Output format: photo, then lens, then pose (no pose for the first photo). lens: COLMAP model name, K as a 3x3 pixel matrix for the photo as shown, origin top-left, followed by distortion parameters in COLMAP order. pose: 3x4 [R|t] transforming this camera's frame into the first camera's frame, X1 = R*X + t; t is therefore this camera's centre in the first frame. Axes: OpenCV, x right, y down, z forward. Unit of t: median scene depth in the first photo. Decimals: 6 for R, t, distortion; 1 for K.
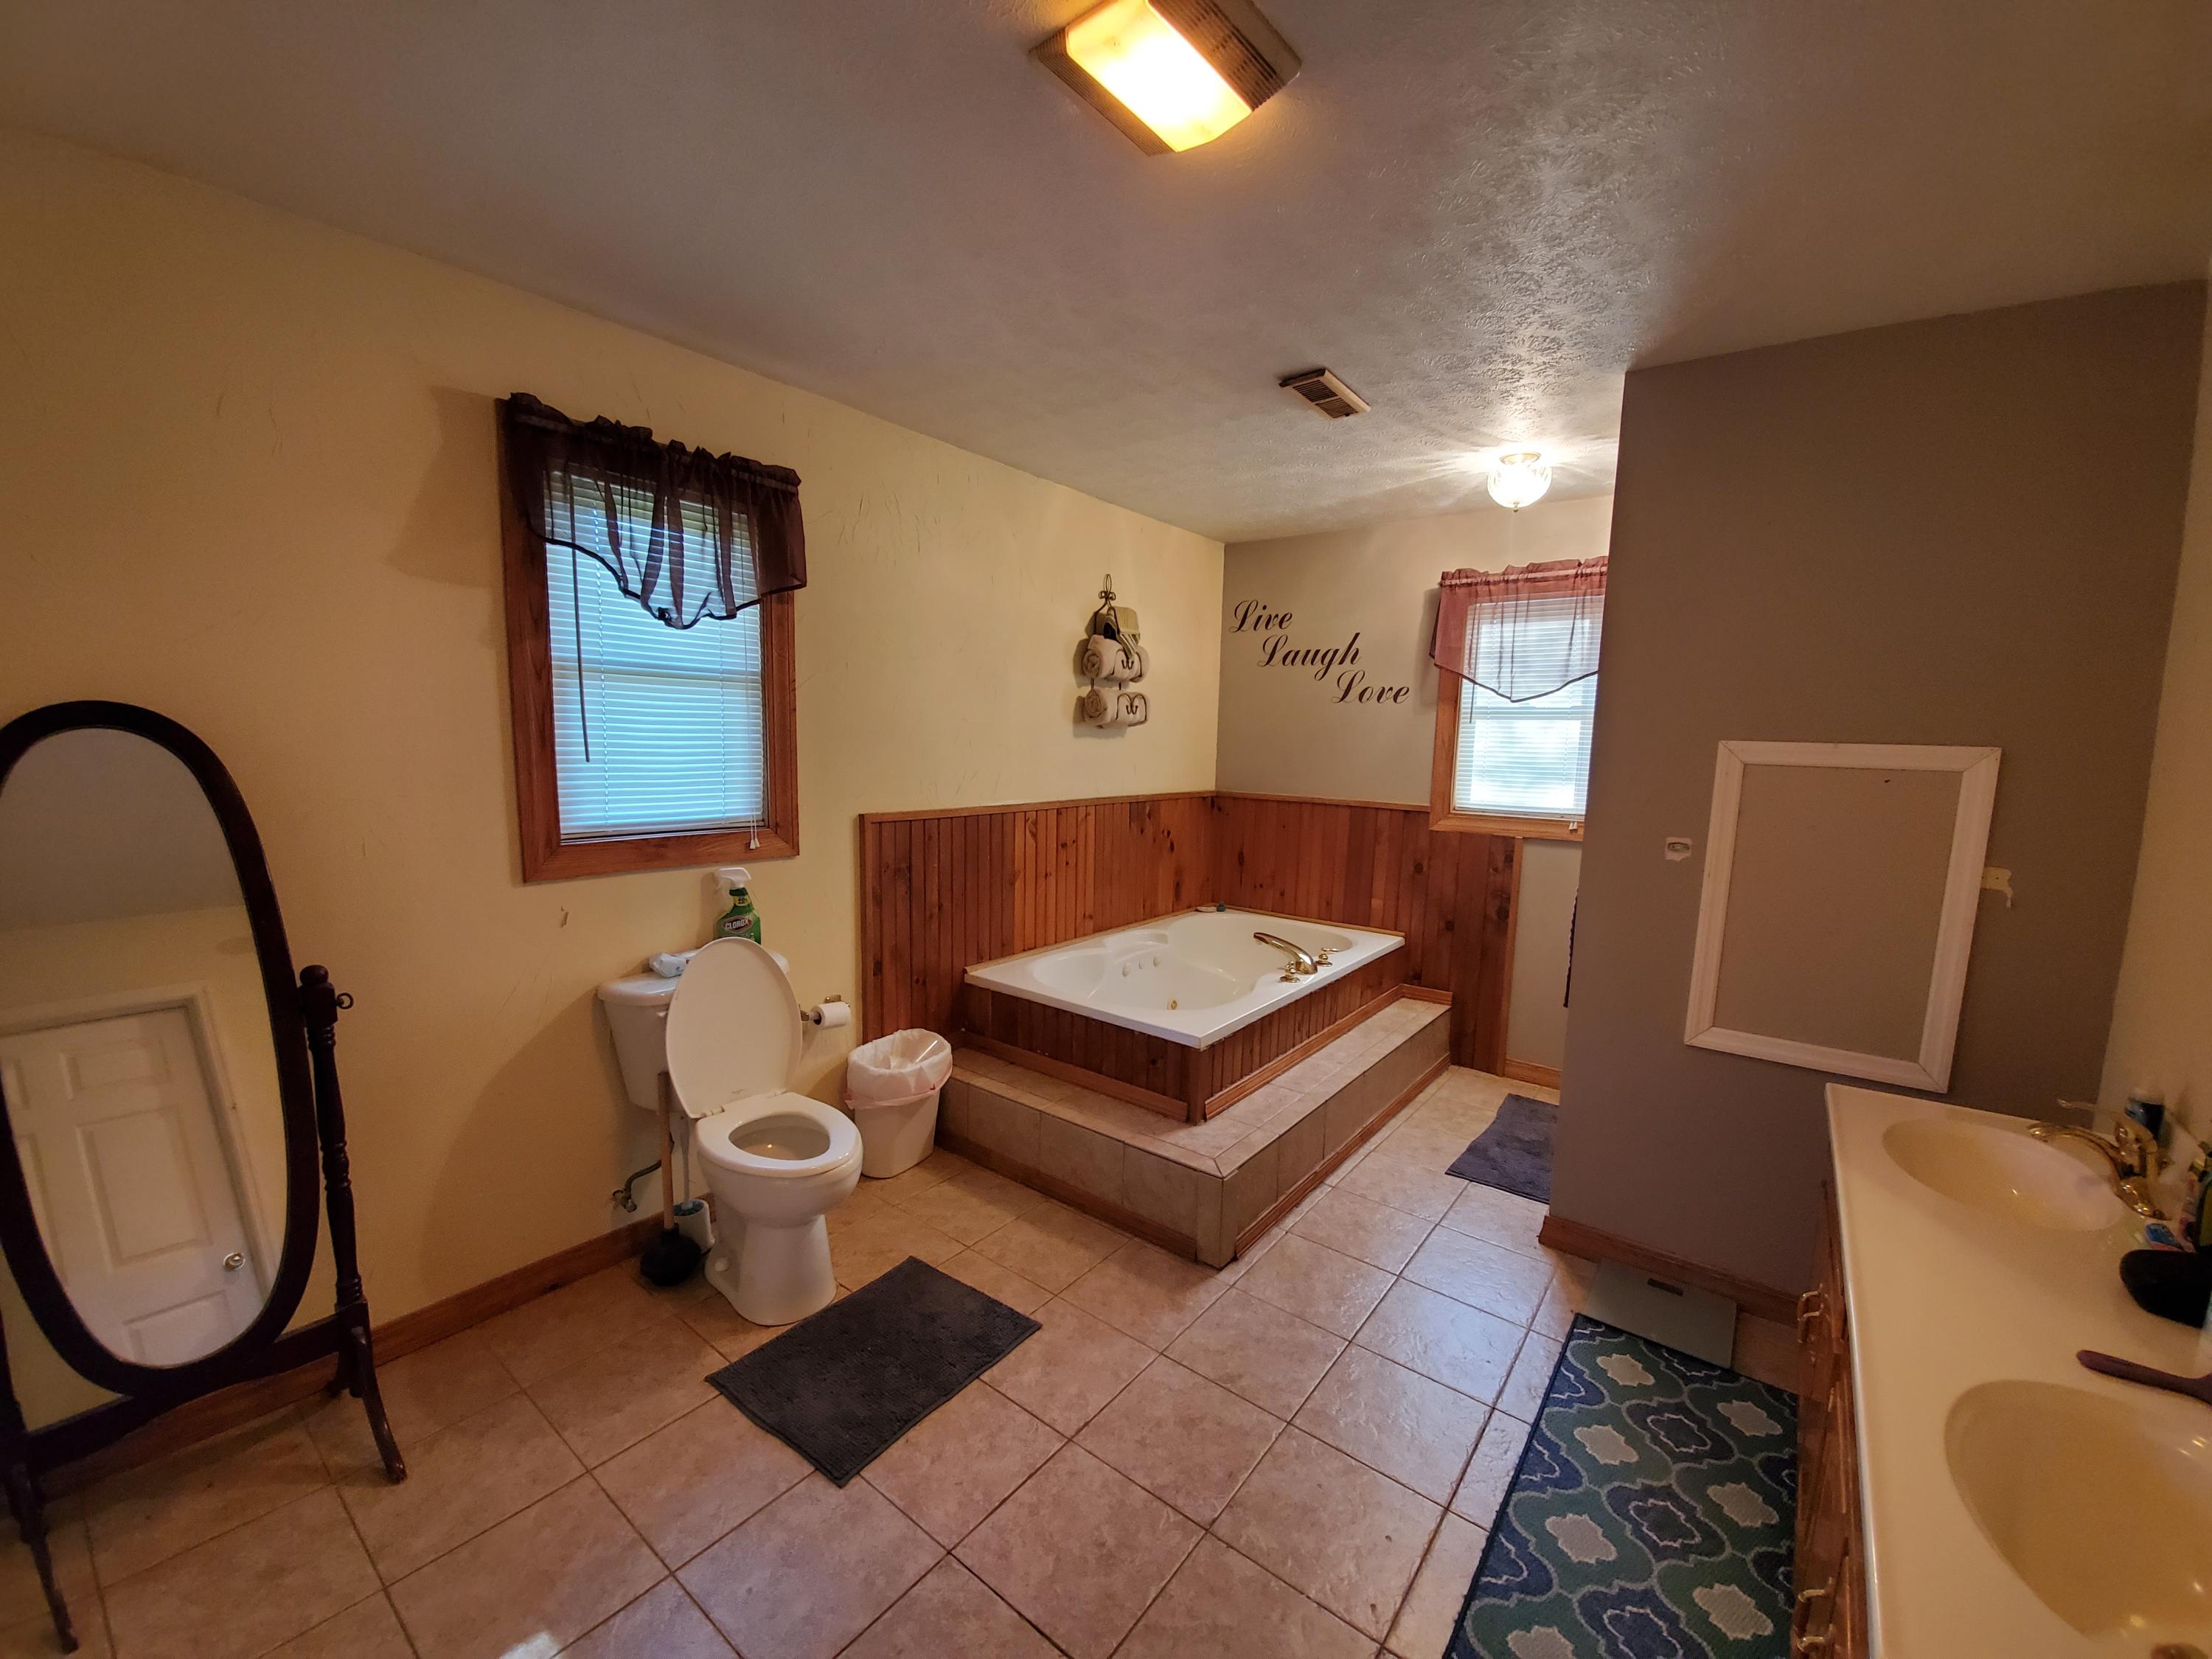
lens RADIAL K [[873.5, 0, 1109.8], [0, 873.5, 843.4], [0, 0, 1]] dist [0.010556, -0.017104]
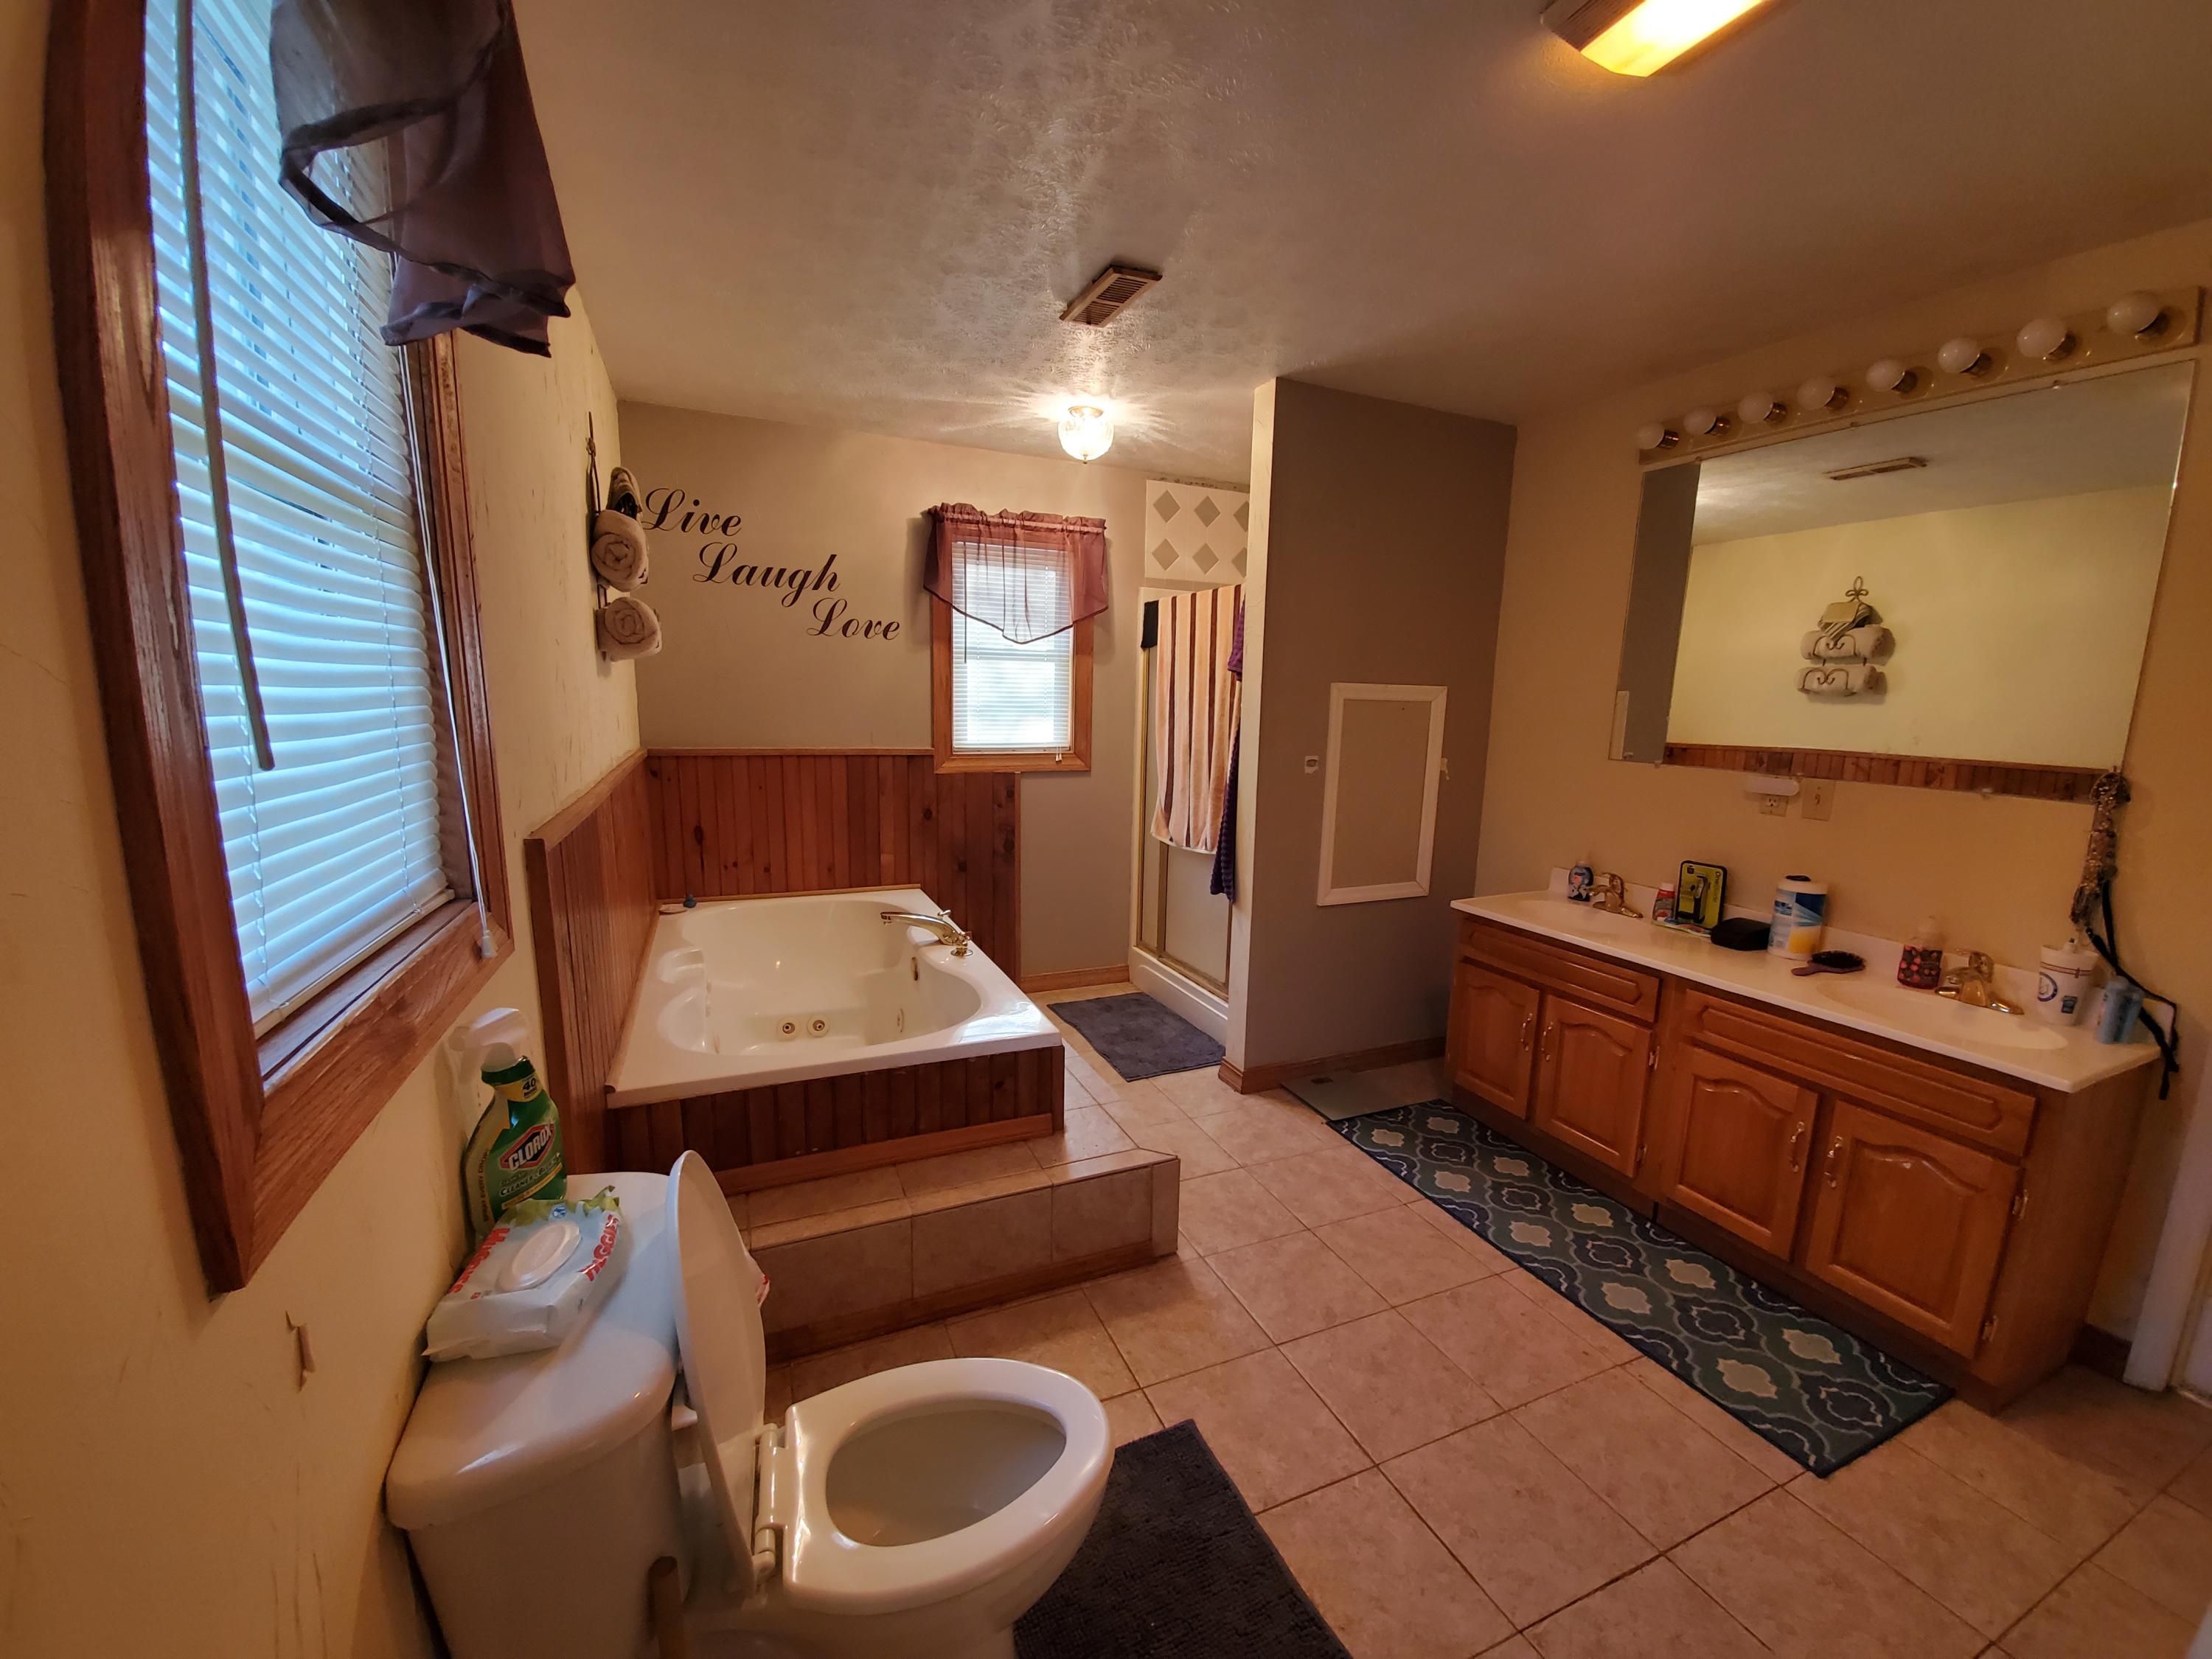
lens RADIAL K [[873.5, 0, 1109.8], [0, 873.5, 843.4], [0, 0, 1]] dist [0.010556, -0.017104]
pose [[0.479207, -0.159499, 0.863088, -0.408998], [0.098839, 0.986901, 0.127502, -0.045569], [-0.872119, 0.024207, 0.488695, 0.374271]]
